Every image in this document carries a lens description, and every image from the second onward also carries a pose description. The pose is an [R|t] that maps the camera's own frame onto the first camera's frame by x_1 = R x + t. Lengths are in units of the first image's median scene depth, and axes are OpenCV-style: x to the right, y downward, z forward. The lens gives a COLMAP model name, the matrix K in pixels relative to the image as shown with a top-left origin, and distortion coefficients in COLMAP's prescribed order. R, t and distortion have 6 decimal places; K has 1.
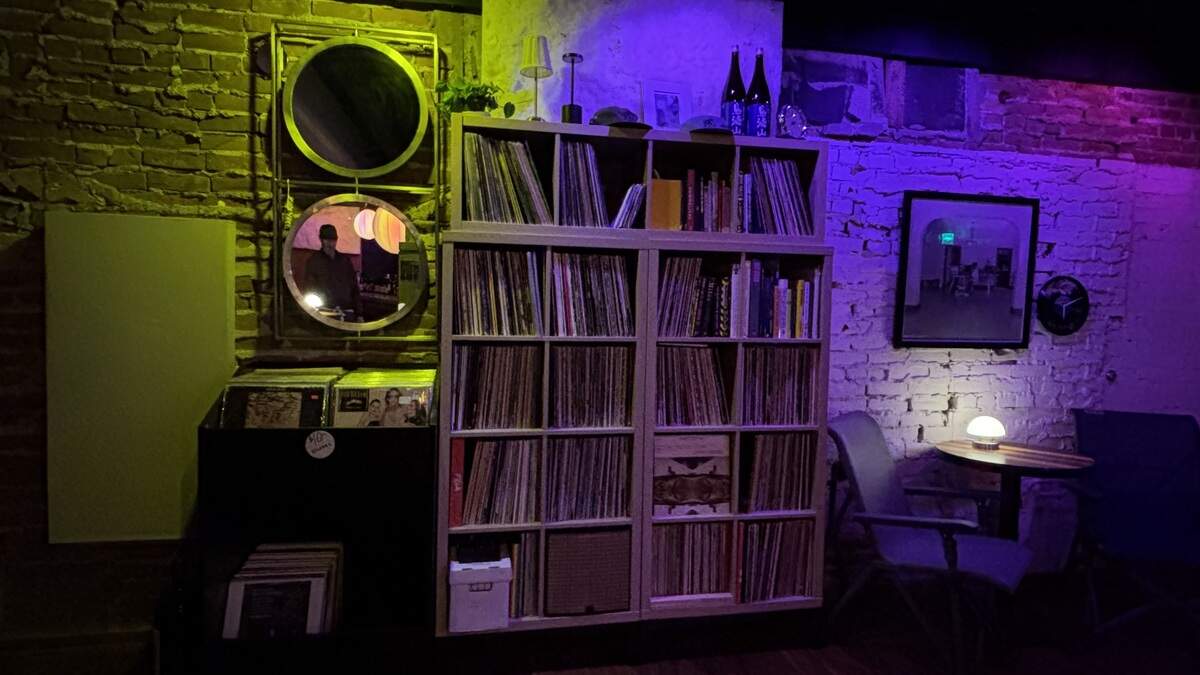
lens RADIAL K [[667.2, 0, 600.7], [0, 667.2, 334.3], [0, 0, 1]] dist [0.002954, 0.000105]
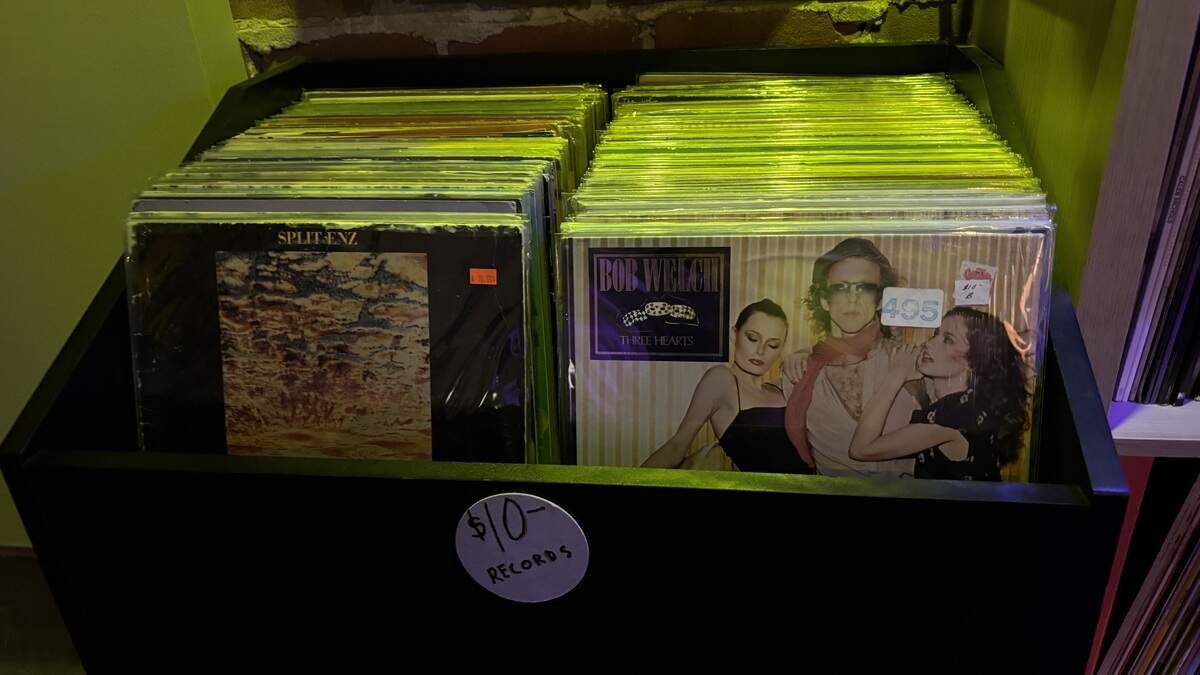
lens RADIAL K [[881.2, 0, 604.2], [0, 881.2, 339.0], [0, 0, 1]] dist [0.016372, 0.001733]
pose [[0.943534, 0.087116, -0.319616, -0.299002], [0.059977, 0.903937, 0.423439, -0.005116], [0.325800, -0.418698, 0.847671, 0.763940]]
